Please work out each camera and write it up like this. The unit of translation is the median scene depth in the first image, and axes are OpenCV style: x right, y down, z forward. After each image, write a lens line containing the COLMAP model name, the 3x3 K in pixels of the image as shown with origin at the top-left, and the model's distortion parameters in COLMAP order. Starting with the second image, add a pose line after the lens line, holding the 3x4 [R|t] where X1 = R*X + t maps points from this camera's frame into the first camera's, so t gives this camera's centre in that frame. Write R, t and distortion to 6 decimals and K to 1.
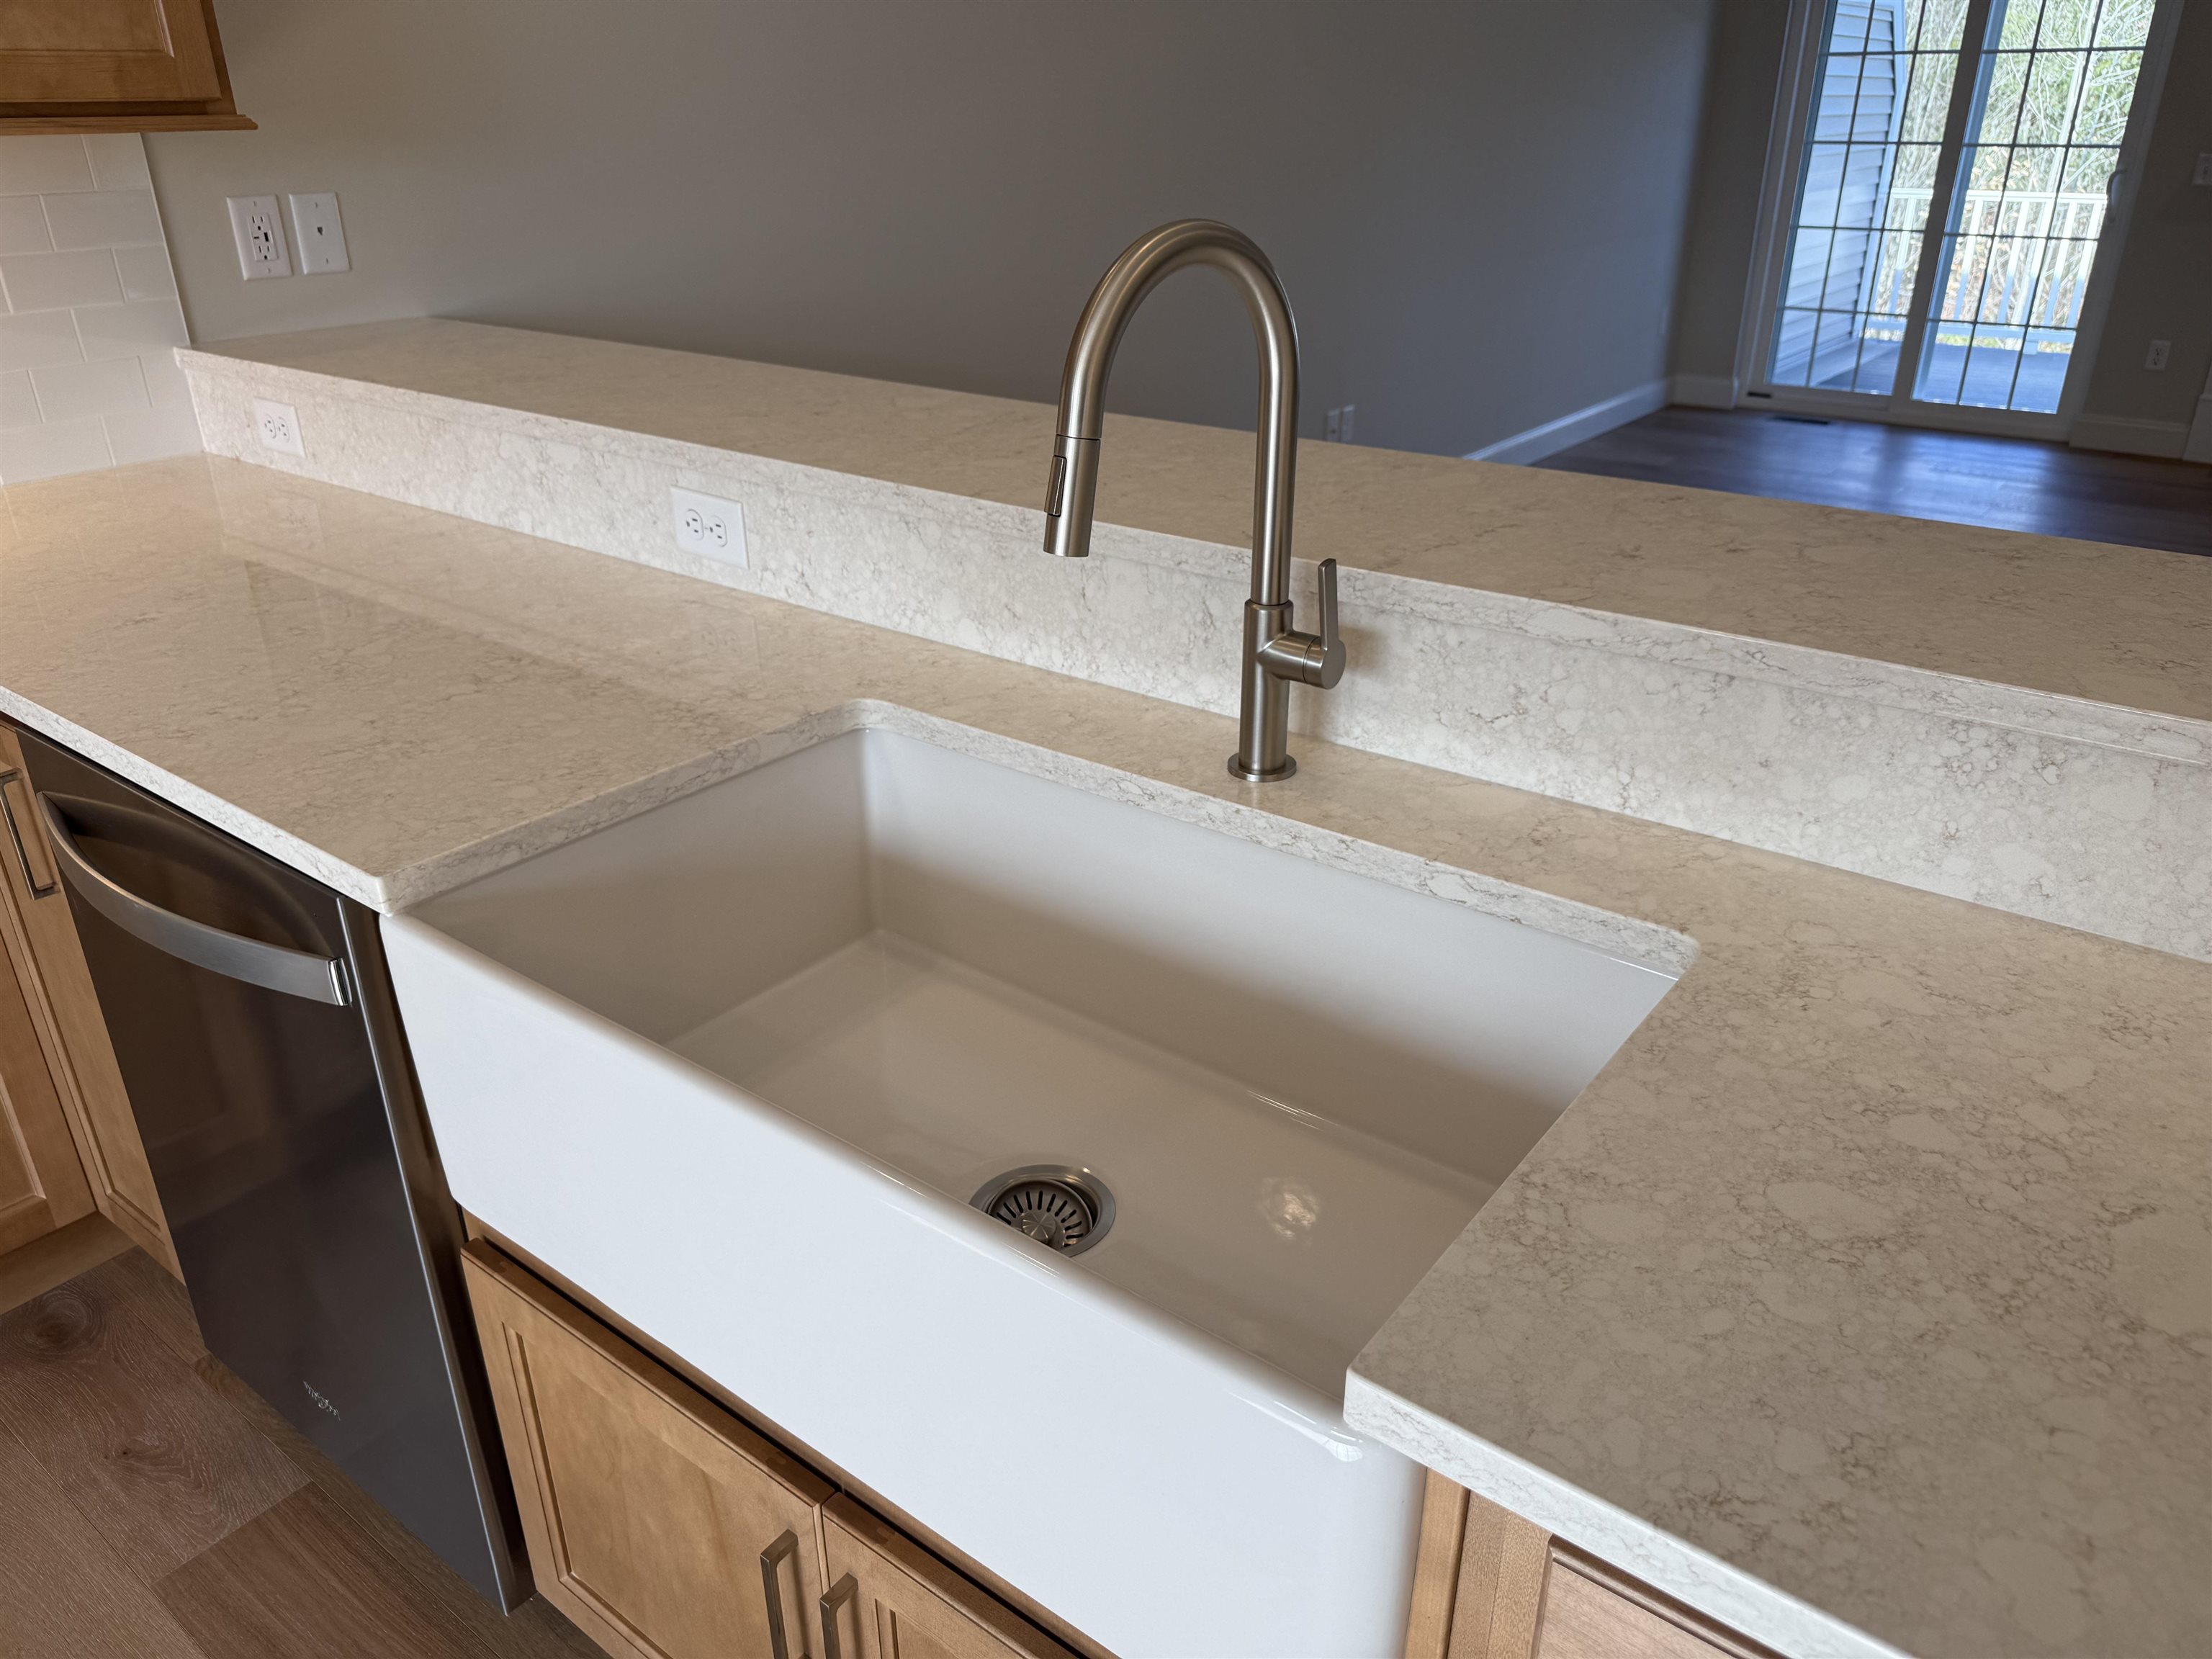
lens RADIAL K [[1550.4, 0, 1106.0], [0, 1550.4, 829.5], [0, 0, 1]] dist [0.018391, -0.002543]
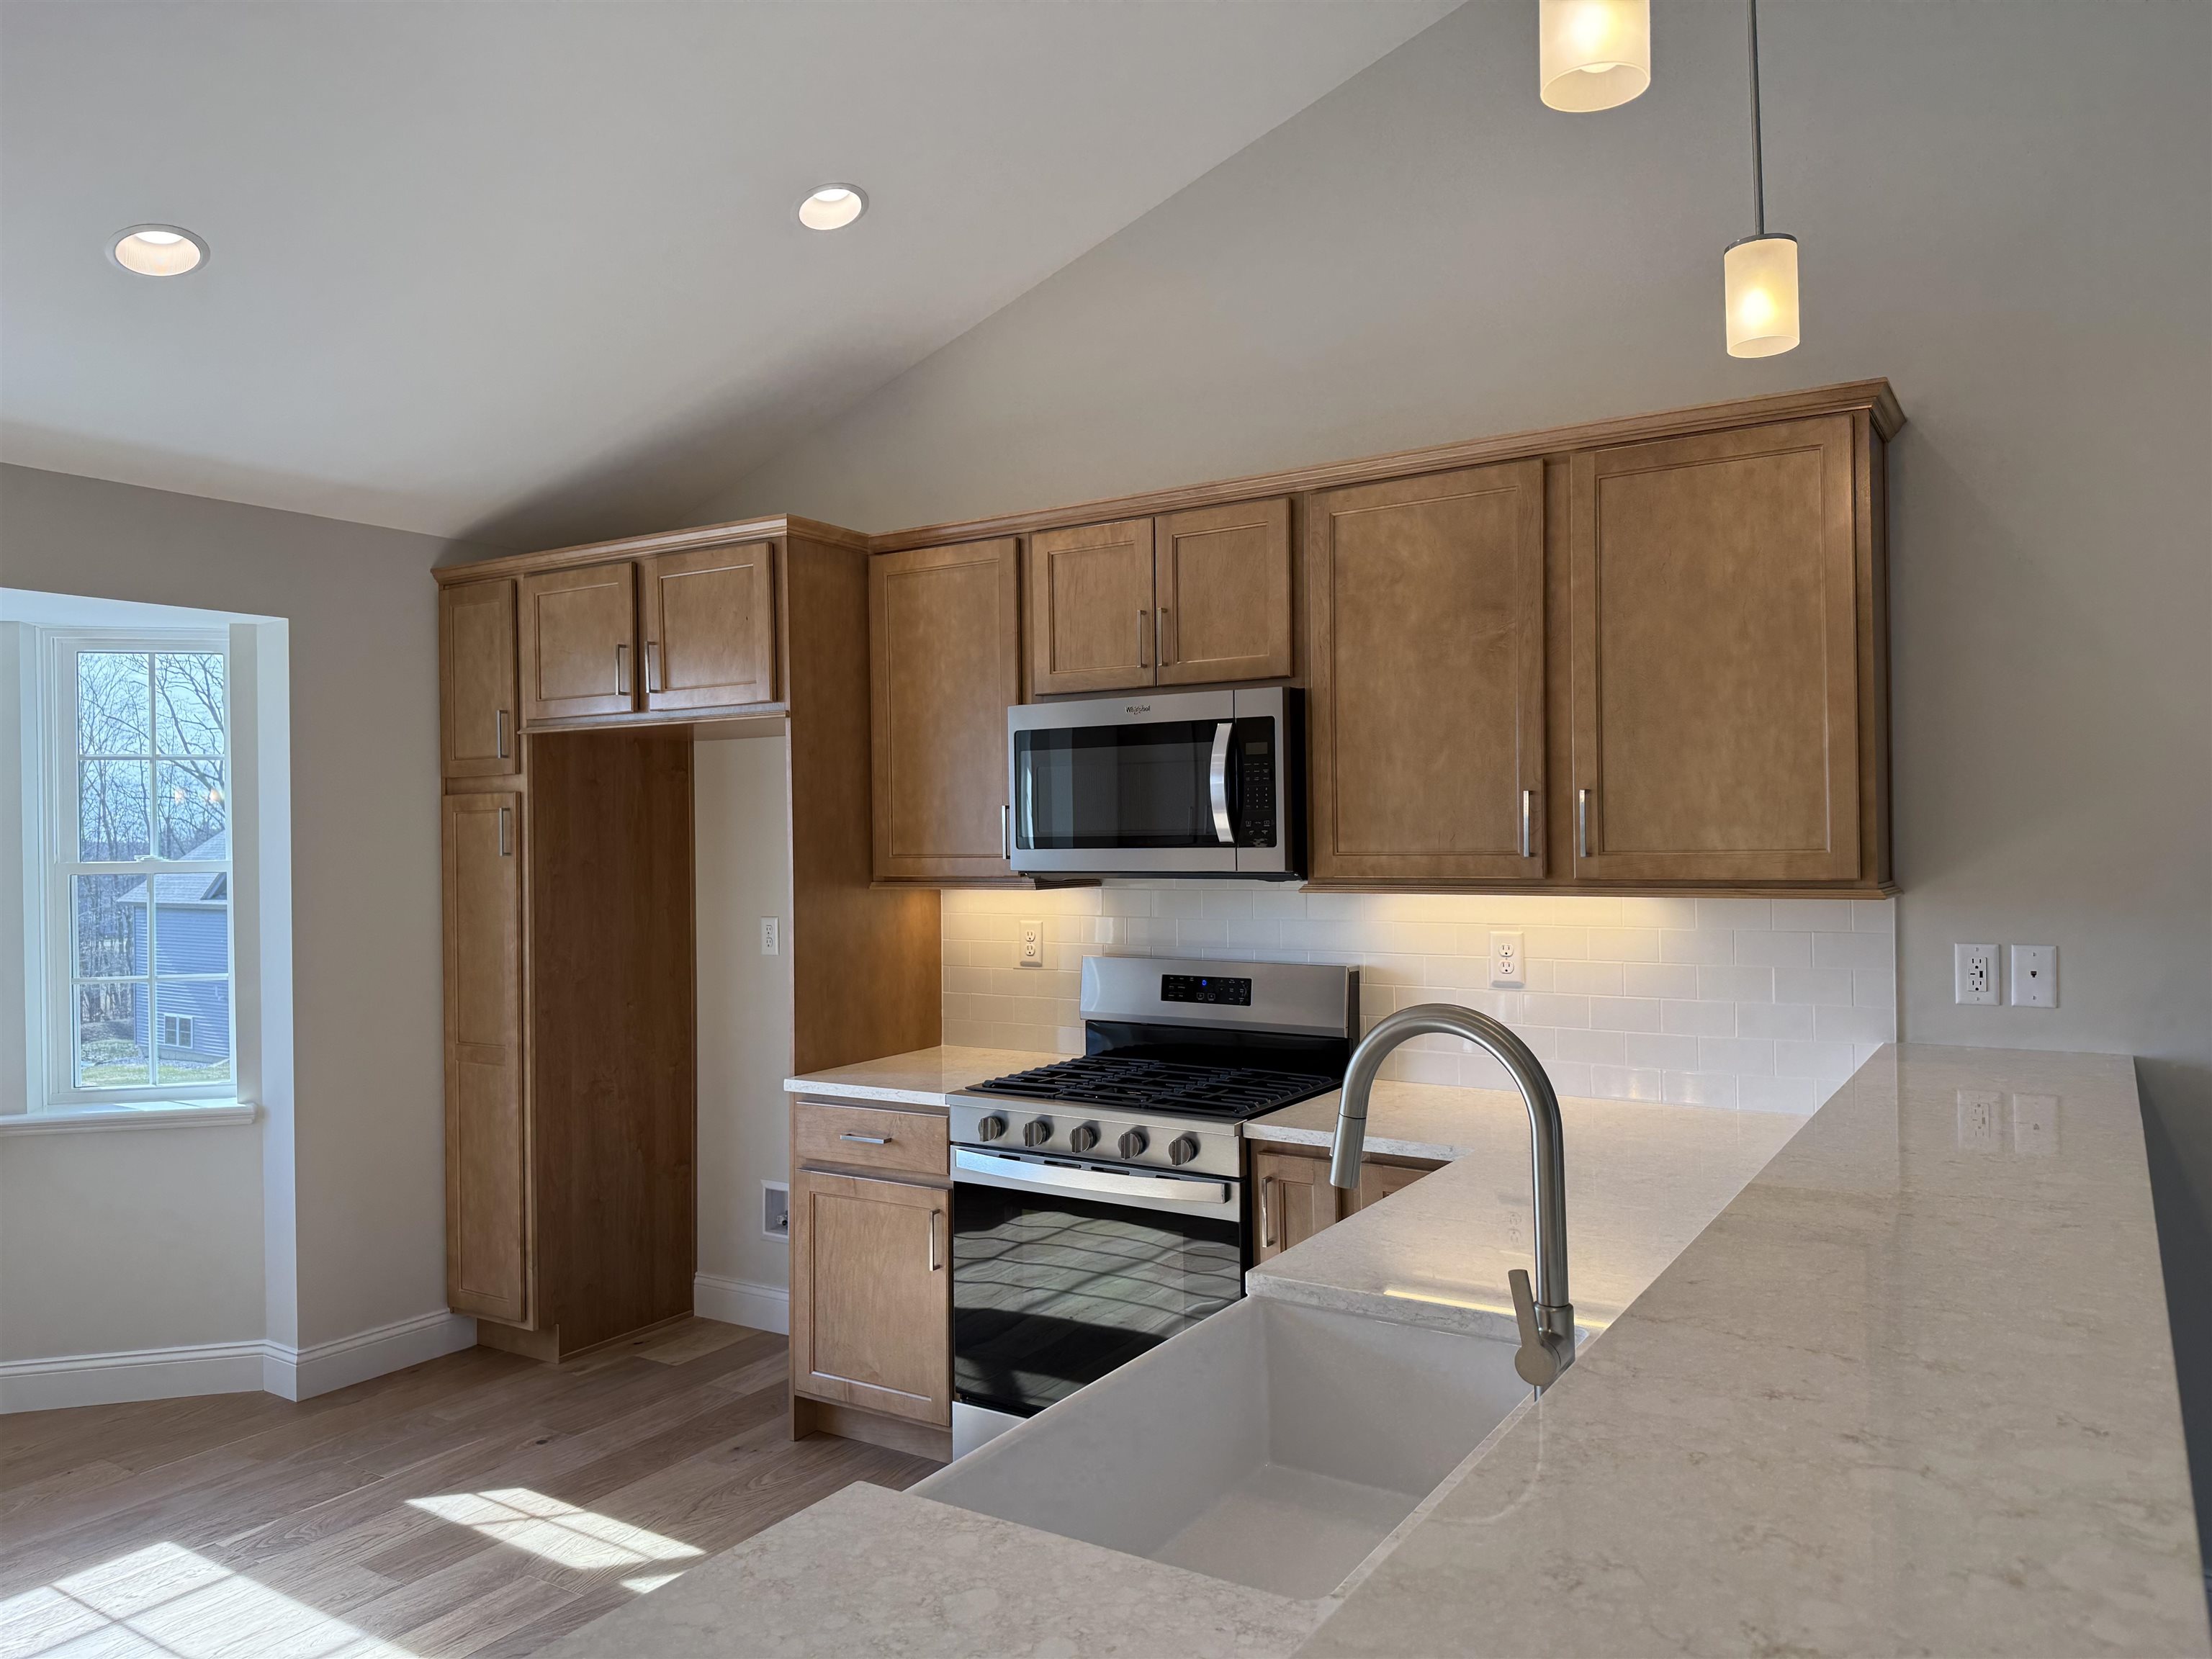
lens RADIAL K [[1550.4, 0, 1106.0], [0, 1550.4, 829.5], [0, 0, 1]] dist [0.018391, -0.002543]
pose [[0.098208, 0.006262, -0.995146, 1.137359], [-0.419165, 0.907210, -0.035658, -0.260625], [0.902583, 0.420632, 0.091720, 0.363038]]
